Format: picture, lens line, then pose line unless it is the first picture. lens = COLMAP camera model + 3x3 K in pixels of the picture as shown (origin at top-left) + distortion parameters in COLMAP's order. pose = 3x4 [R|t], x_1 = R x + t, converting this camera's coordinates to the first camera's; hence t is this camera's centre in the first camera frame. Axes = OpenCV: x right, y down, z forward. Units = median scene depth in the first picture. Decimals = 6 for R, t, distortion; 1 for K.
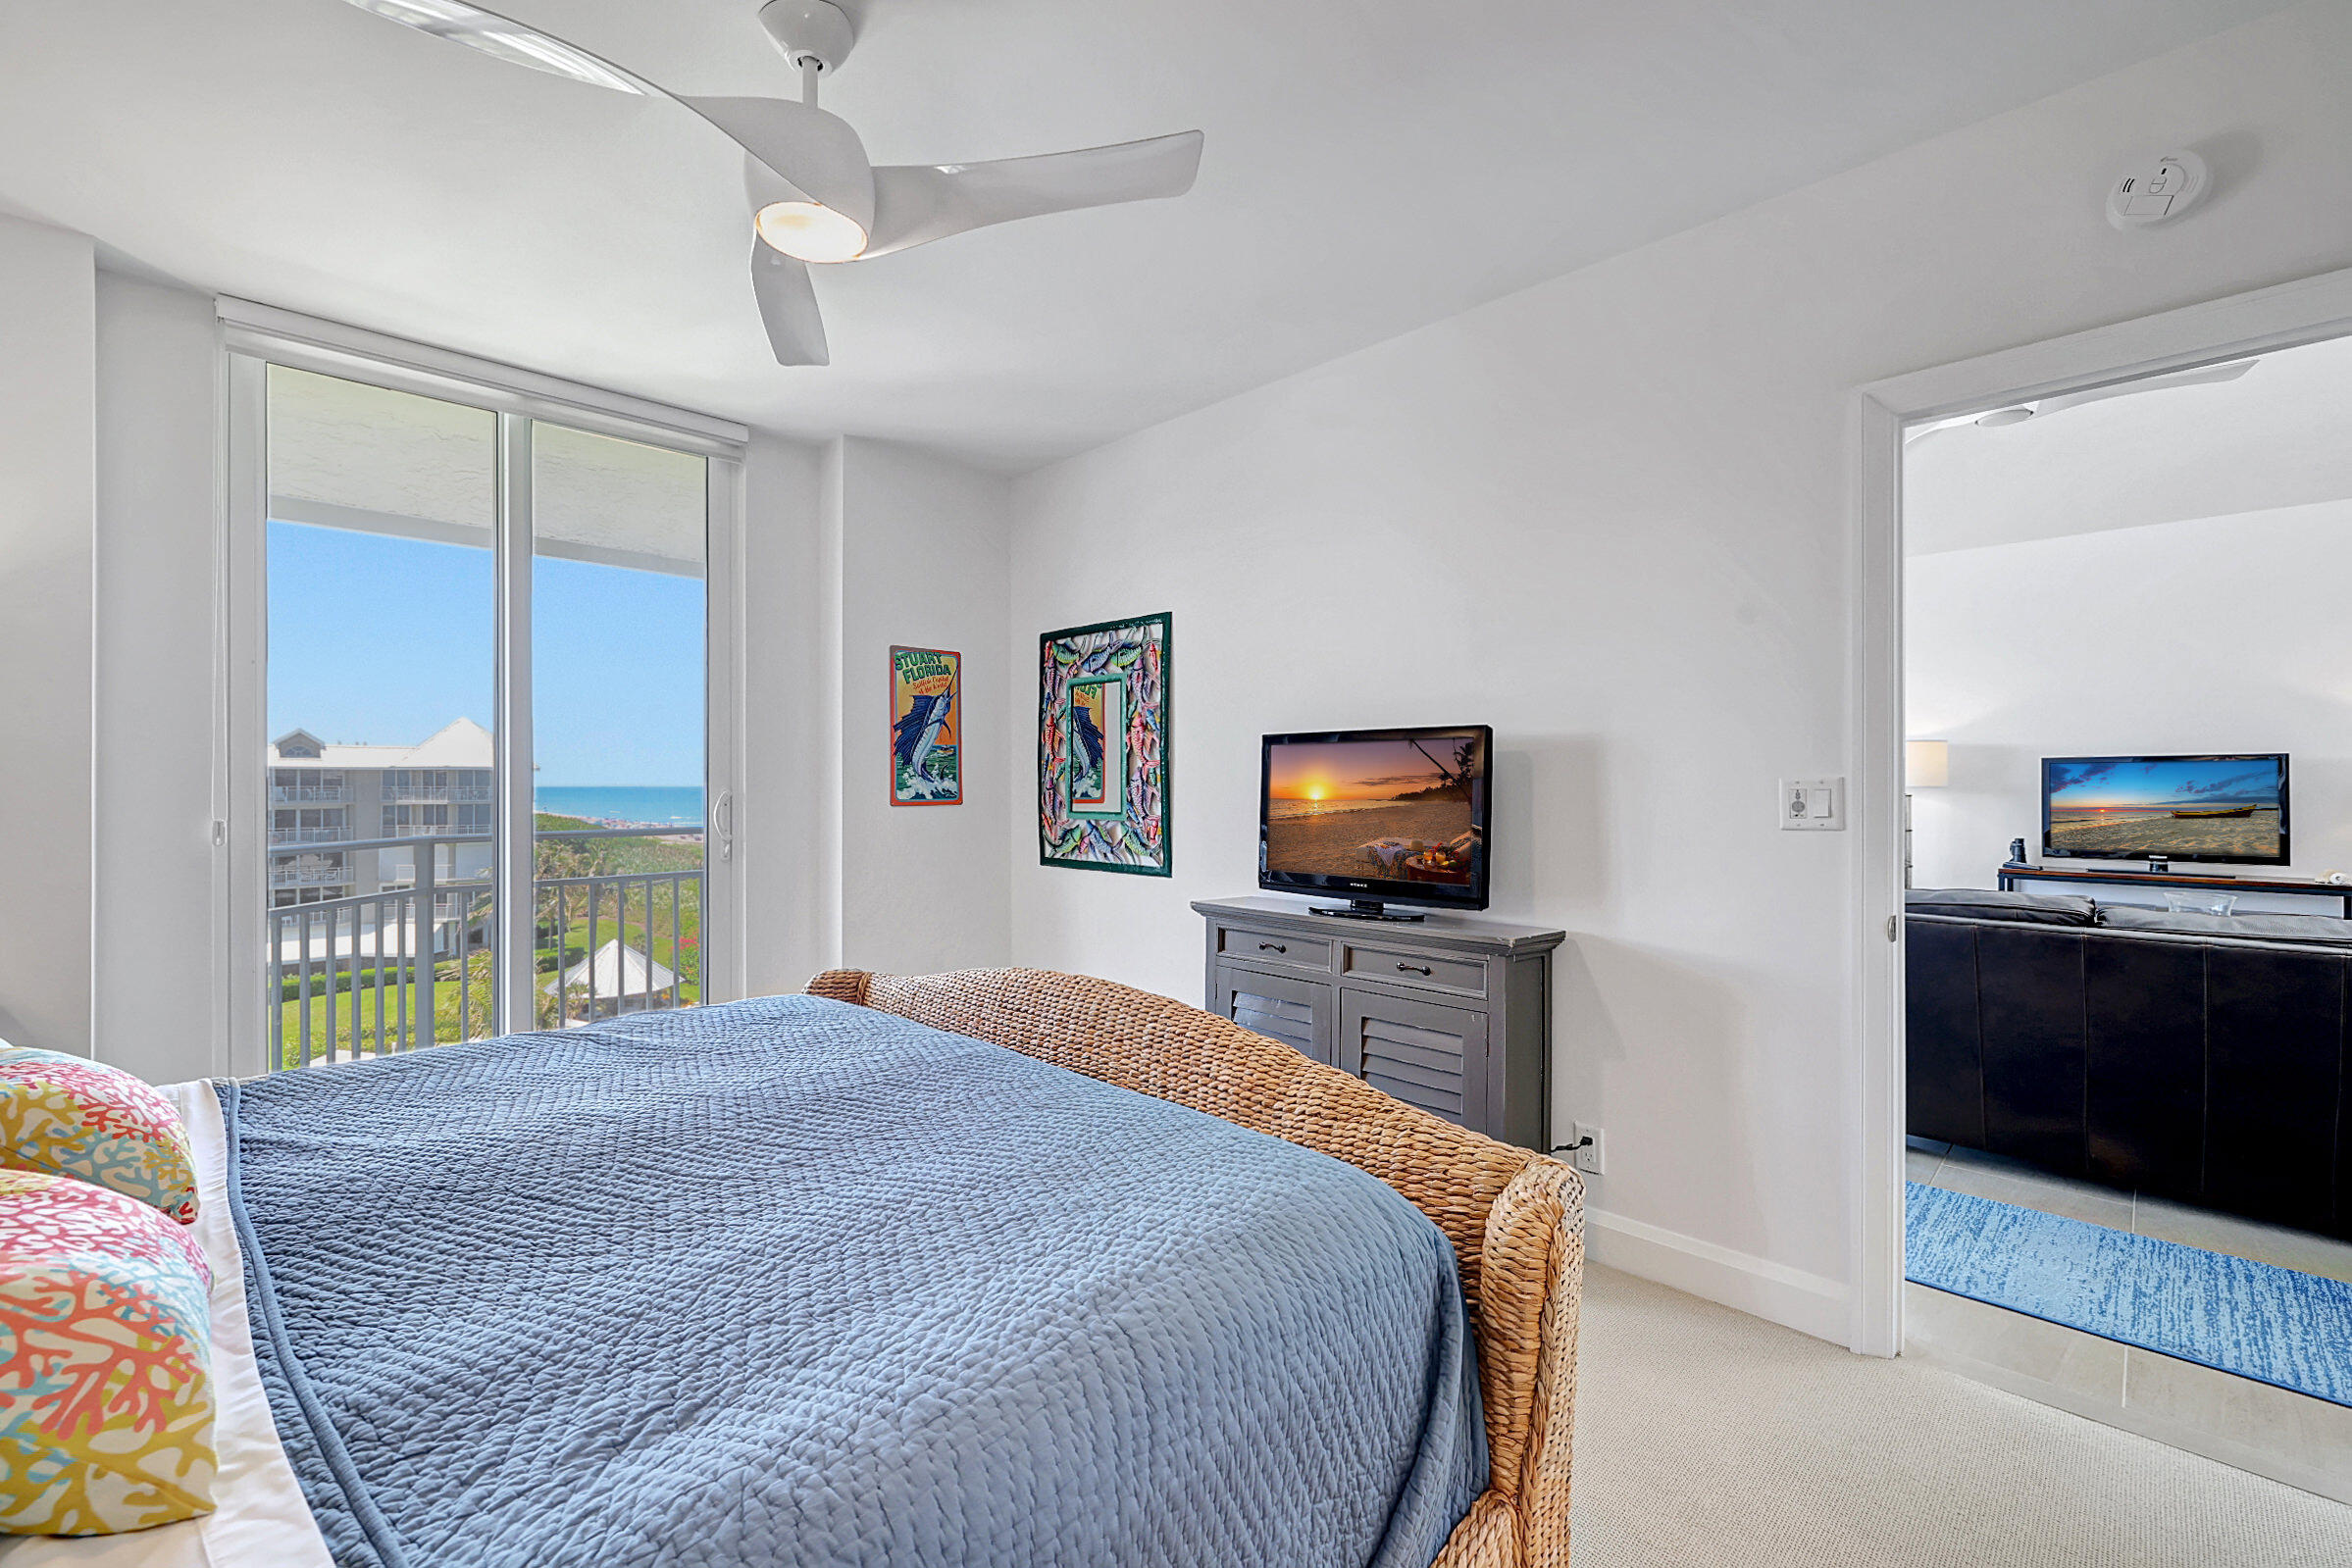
lens RADIAL K [[981.5, 0, 1165.2], [0, 981.5, 779.8], [0, 0, 1]] dist [-0.001120, -0.000610]
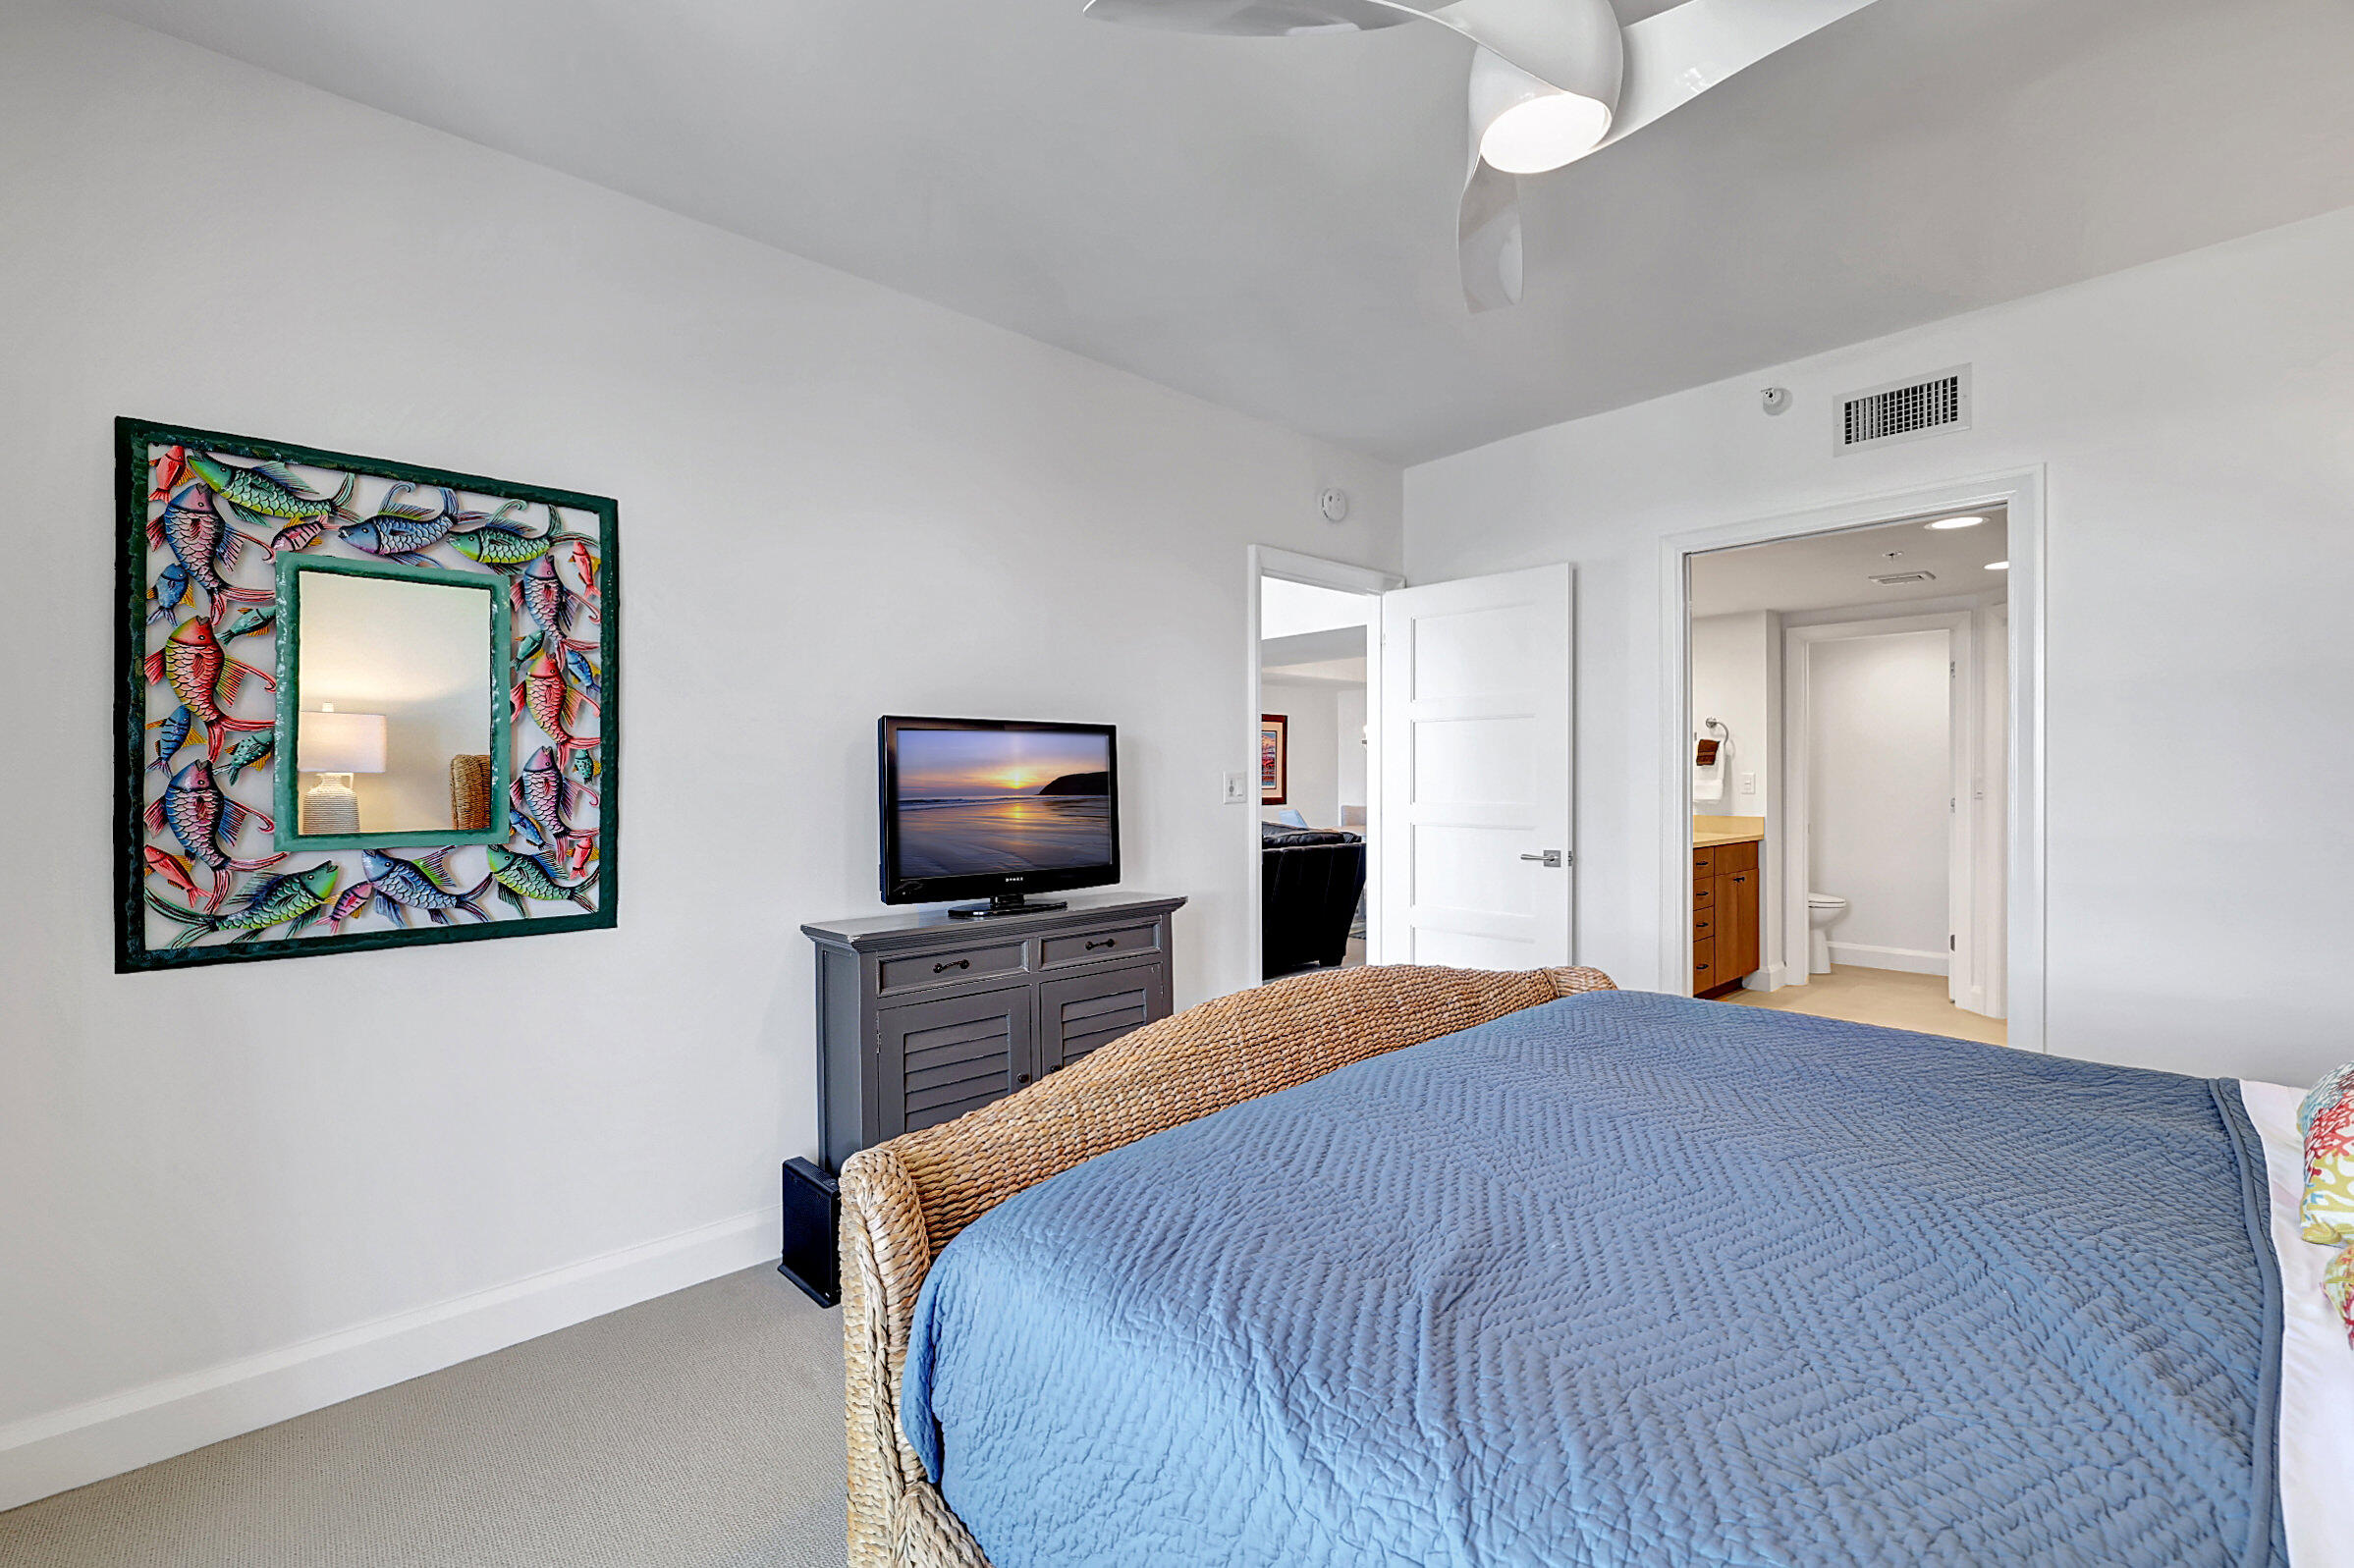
lens RADIAL K [[982.3, 0, 1166.2], [0, 982.3, 779.8], [0, 0, 1]] dist [-0.001120, -0.000610]
pose [[0.056676, -0.001024, 0.998392, -0.588106], [0.000744, 0.999999, 0.000983, 0.005885], [-0.998392, 0.000687, 0.056677, 0.608492]]
